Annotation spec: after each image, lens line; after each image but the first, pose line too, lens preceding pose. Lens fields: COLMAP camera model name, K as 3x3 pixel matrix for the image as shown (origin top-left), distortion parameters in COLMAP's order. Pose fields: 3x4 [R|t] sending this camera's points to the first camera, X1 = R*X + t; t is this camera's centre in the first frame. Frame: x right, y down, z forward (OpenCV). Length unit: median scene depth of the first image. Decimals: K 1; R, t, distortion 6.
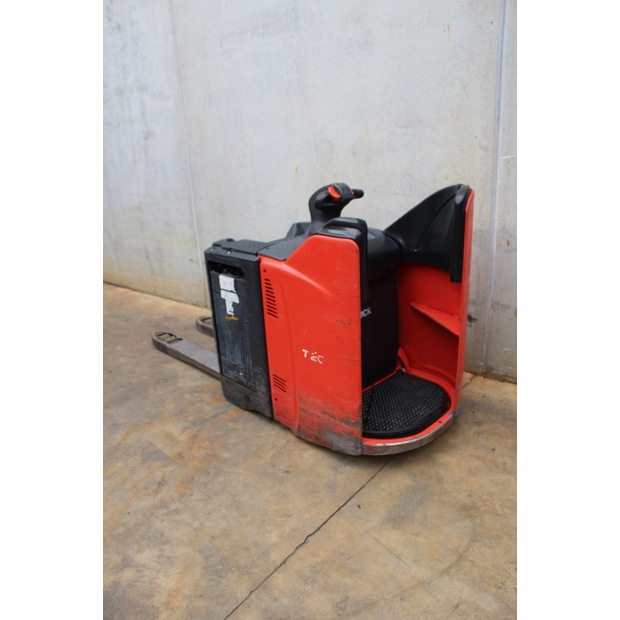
lens RADIAL K [[511.3, 0, 311.9], [0, 511.3, 311.0], [0, 0, 1]] dist [-0.152464, 0.133013]
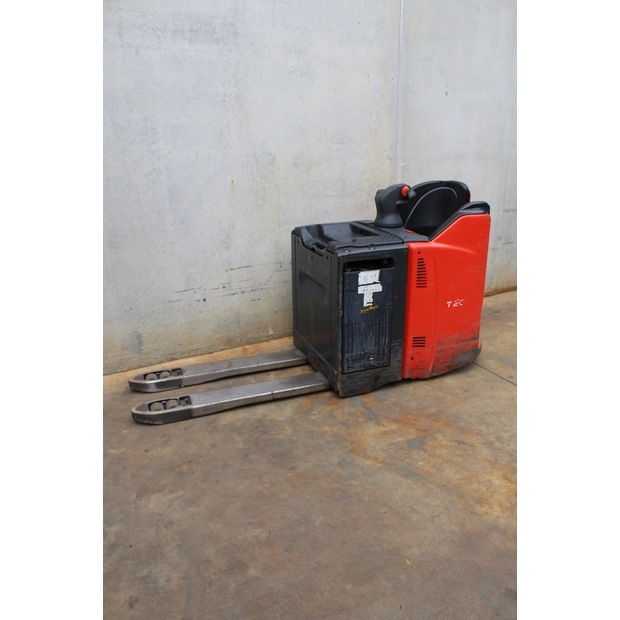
lens RADIAL K [[511.3, 0, 307.8], [0, 511.3, 311.7], [0, 0, 1]] dist [-0.152464, 0.133013]
pose [[0.399450, -0.250678, 0.881816, -1.144010], [0.299658, 0.944755, 0.132829, -0.160829], [-0.866398, 0.211185, 0.452500, 0.597666]]
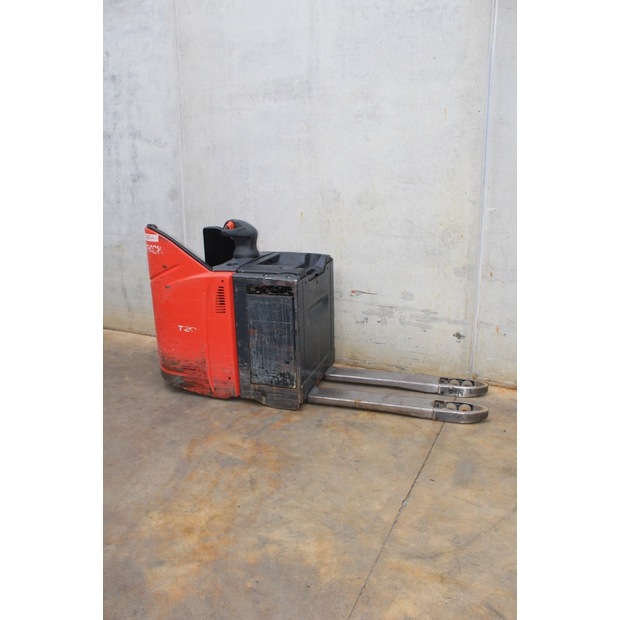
lens RADIAL K [[511.3, 0, 313.3], [0, 511.3, 311.0], [0, 0, 1]] dist [-0.152464, 0.133013]
pose [[0.969323, -0.011283, 0.245531, -0.367733], [0.035180, 0.995029, -0.093161, 0.062141], [-0.243259, 0.098941, 0.964902, -0.133575]]
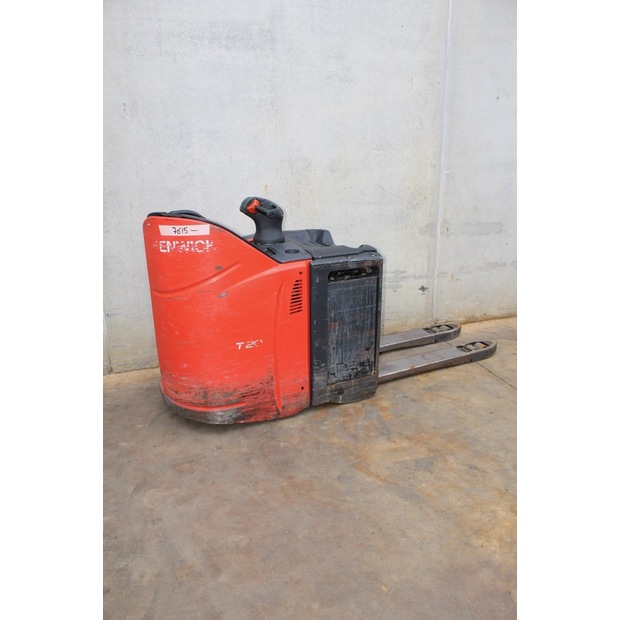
lens RADIAL K [[511.3, 0, 307.5], [0, 511.3, 312.4], [0, 0, 1]] dist [-0.152464, 0.133013]
pose [[0.535776, -0.218197, 0.815680, -1.076200], [0.264715, 0.960737, 0.083124, -0.130650], [-0.801792, 0.171387, 0.572500, 0.507605]]
